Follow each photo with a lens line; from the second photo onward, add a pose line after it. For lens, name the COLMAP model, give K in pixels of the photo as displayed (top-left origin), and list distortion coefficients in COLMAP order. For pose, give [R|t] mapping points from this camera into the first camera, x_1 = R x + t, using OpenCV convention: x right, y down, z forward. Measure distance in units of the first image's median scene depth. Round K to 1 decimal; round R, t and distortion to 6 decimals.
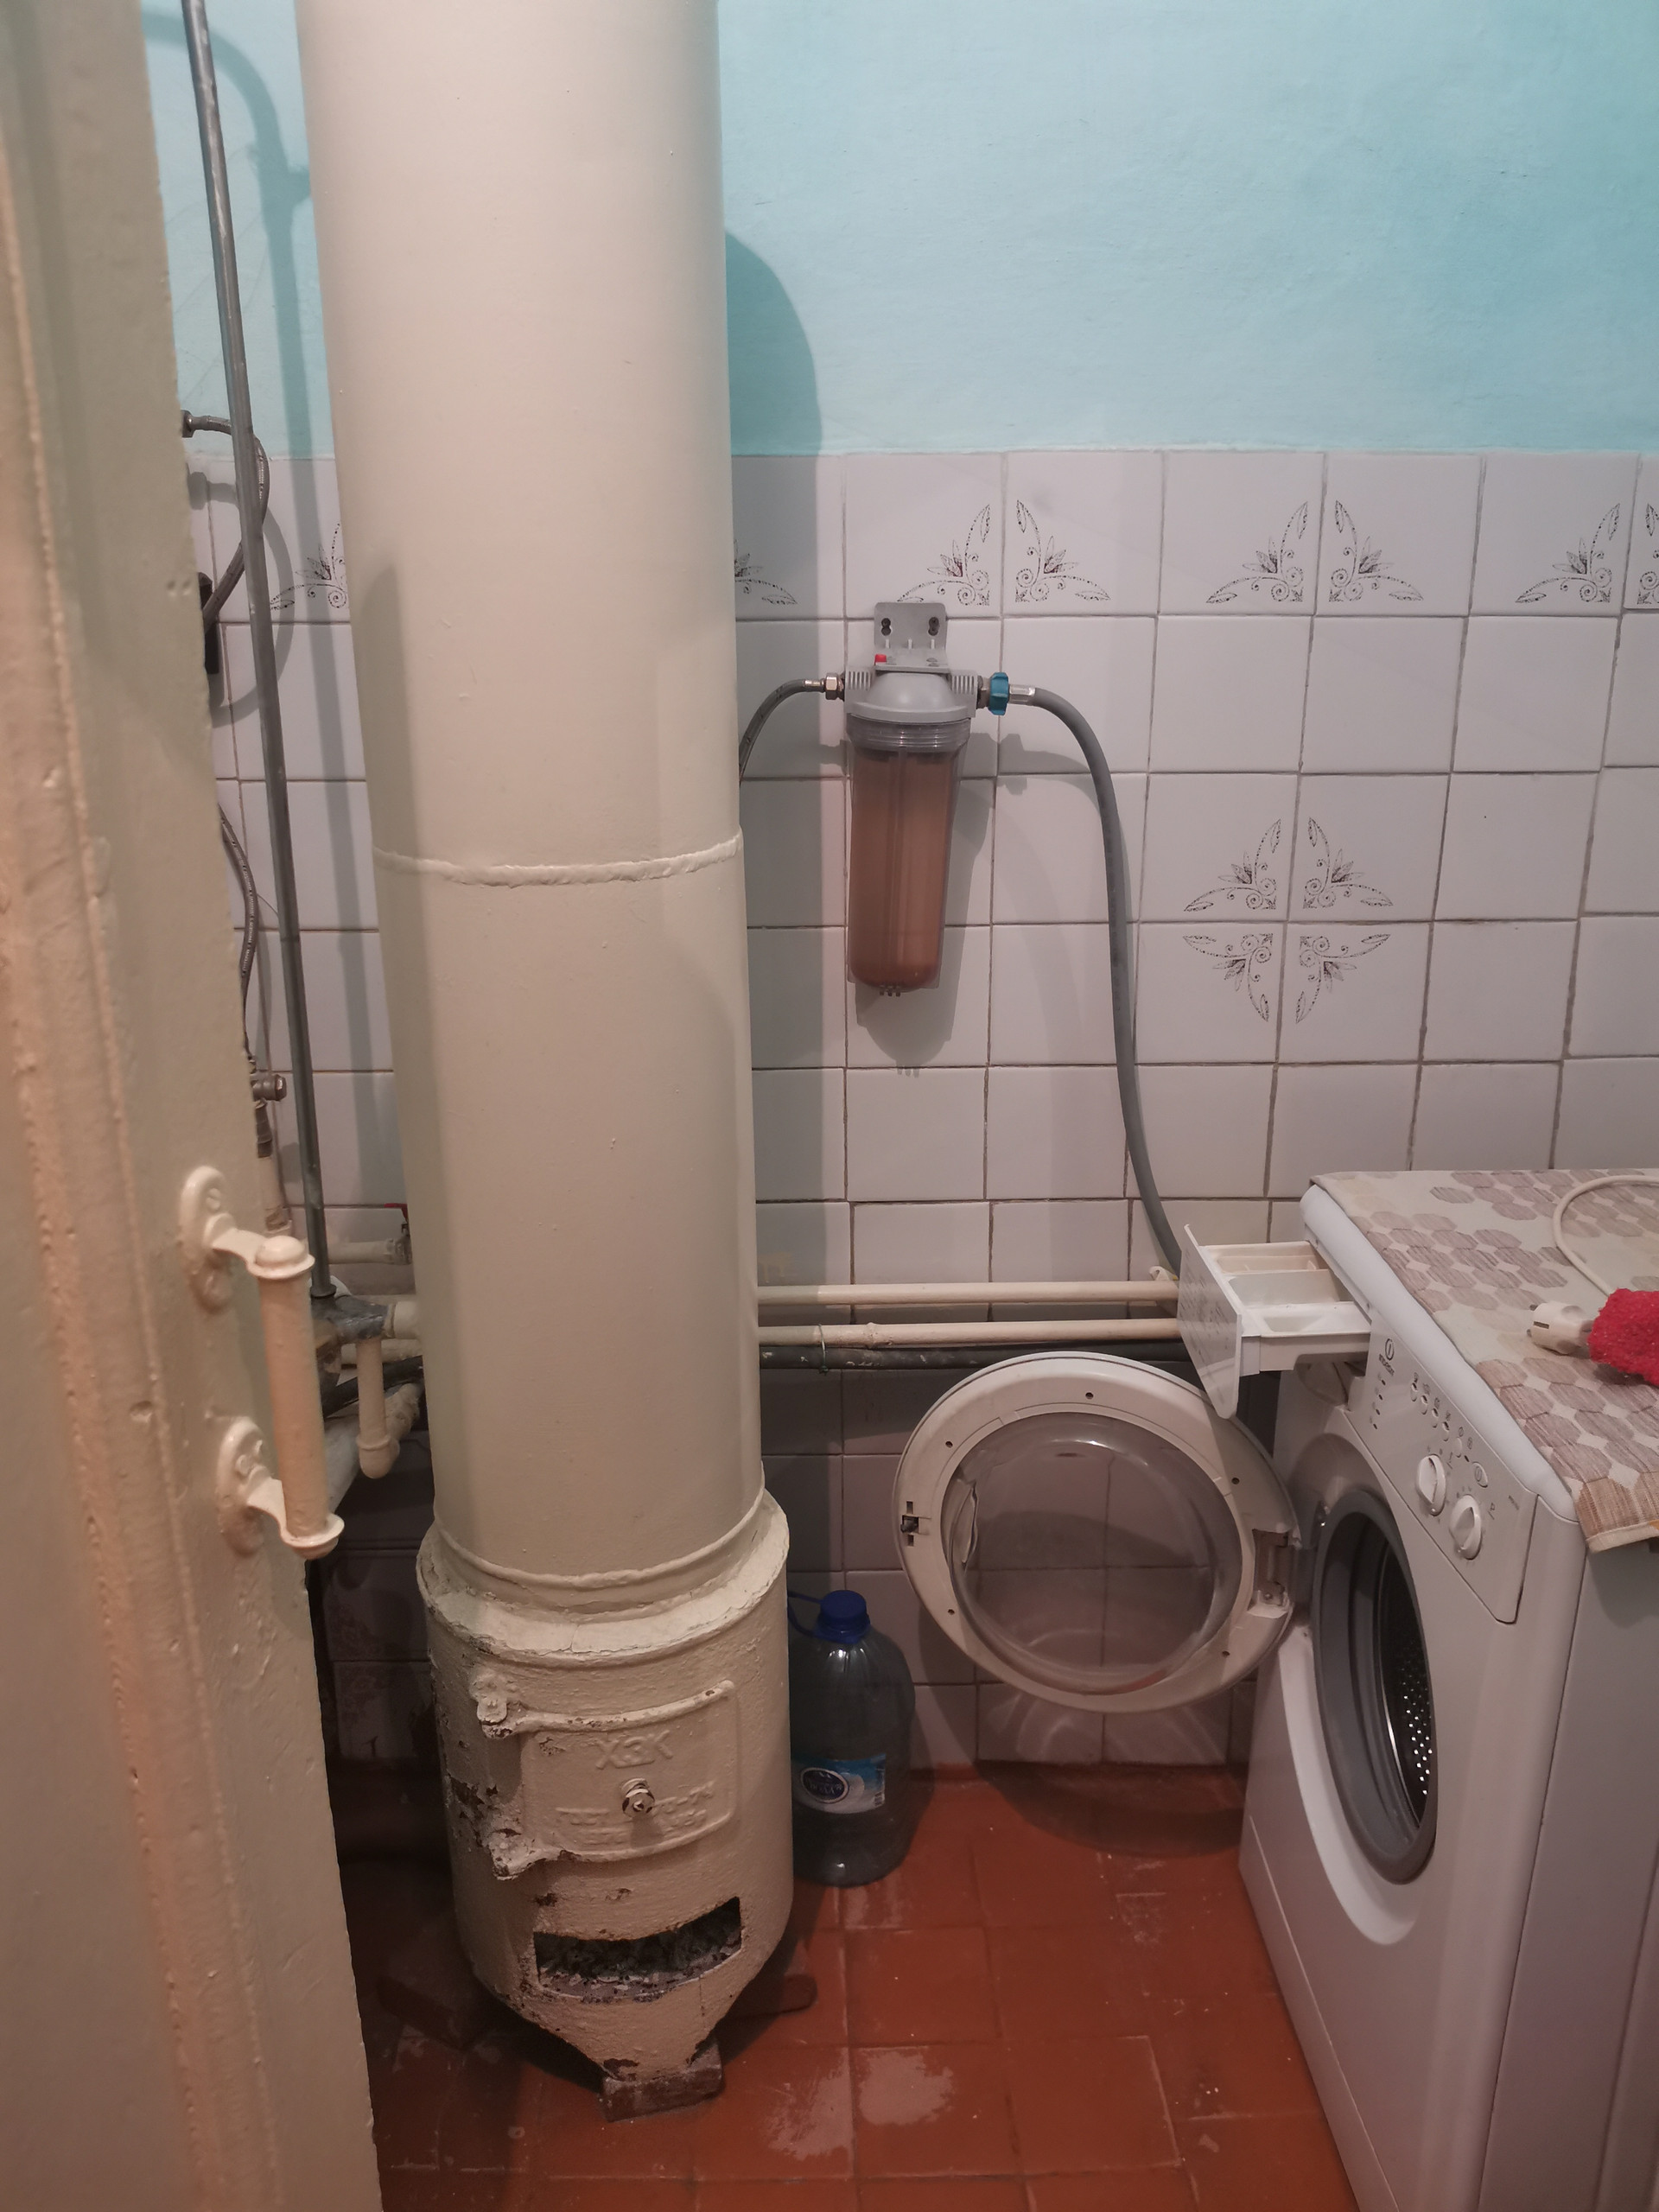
lens RADIAL K [[1668.9, 0, 829.5], [0, 1668.9, 1106.0], [0, 0, 1]] dist [0.025067, -0.140943]
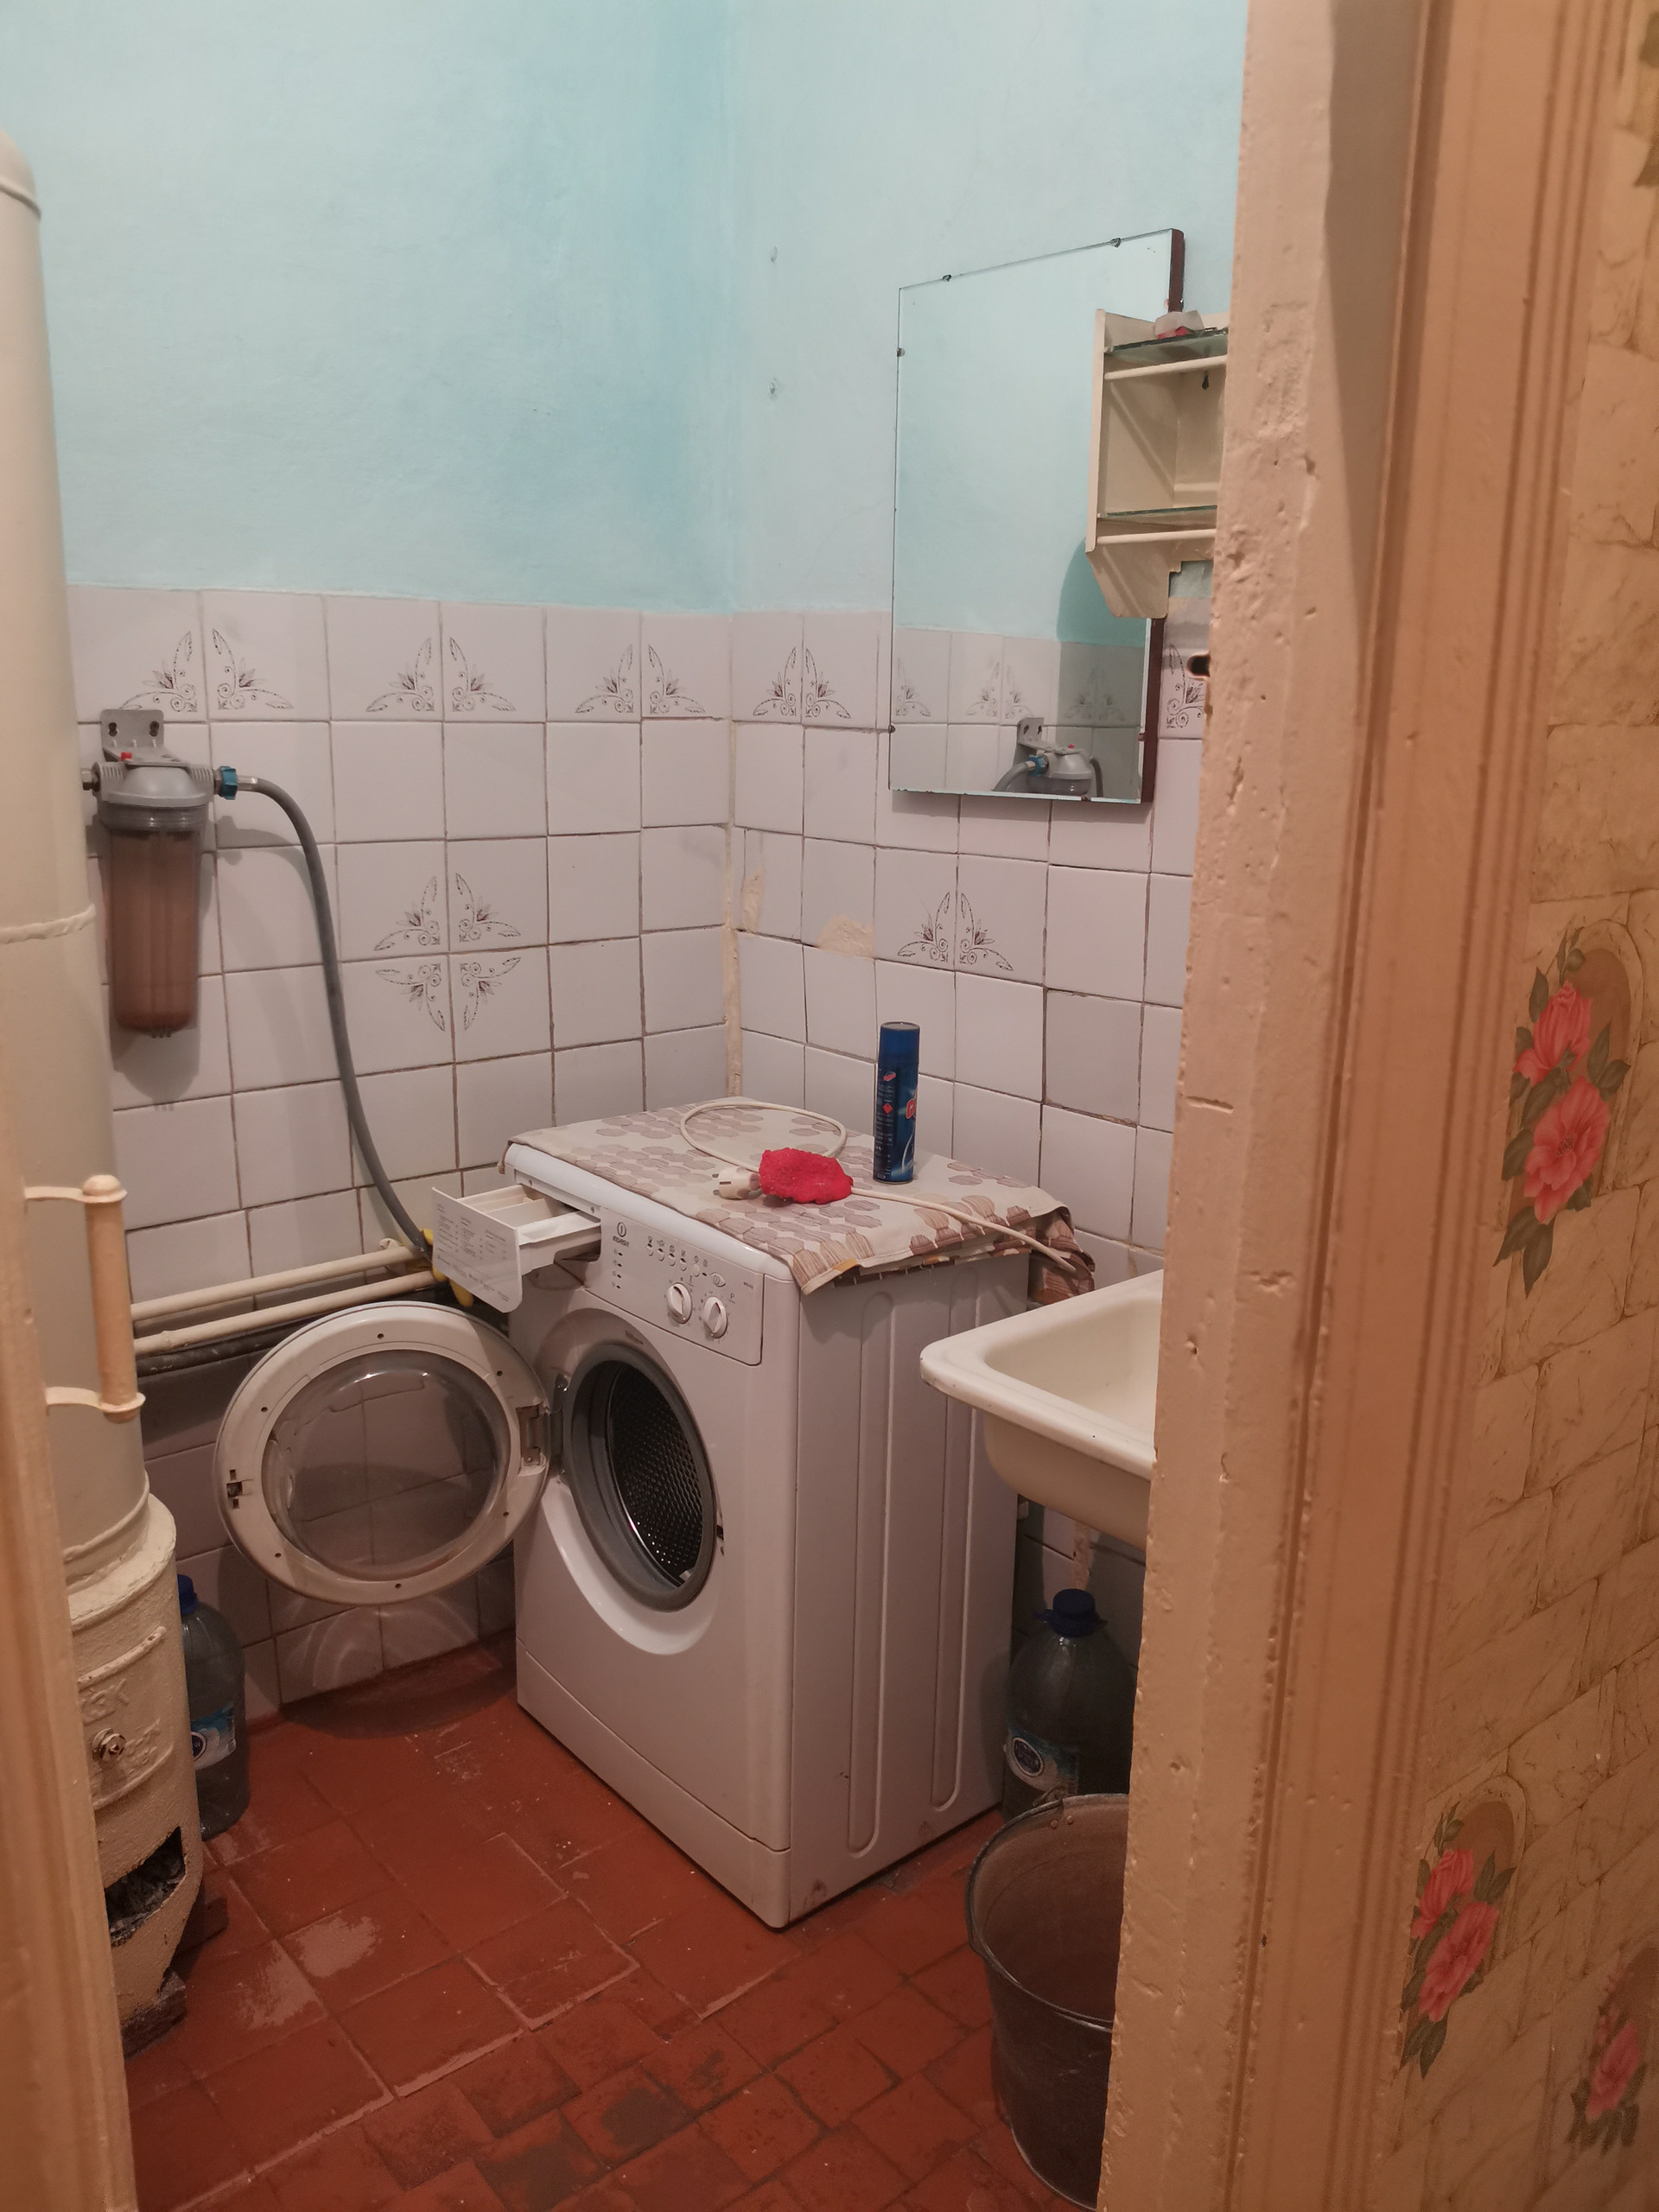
lens RADIAL K [[2042.5, 0, 736.2], [0, 2042.5, 1267.9], [0, 0, 1]] dist [-0.068663, -0.015417]
pose [[0.767430, -0.154672, 0.622196, -0.588730], [0.165825, 0.985327, 0.040410, 0.106070], [-0.619317, 0.072164, 0.781818, -0.369252]]
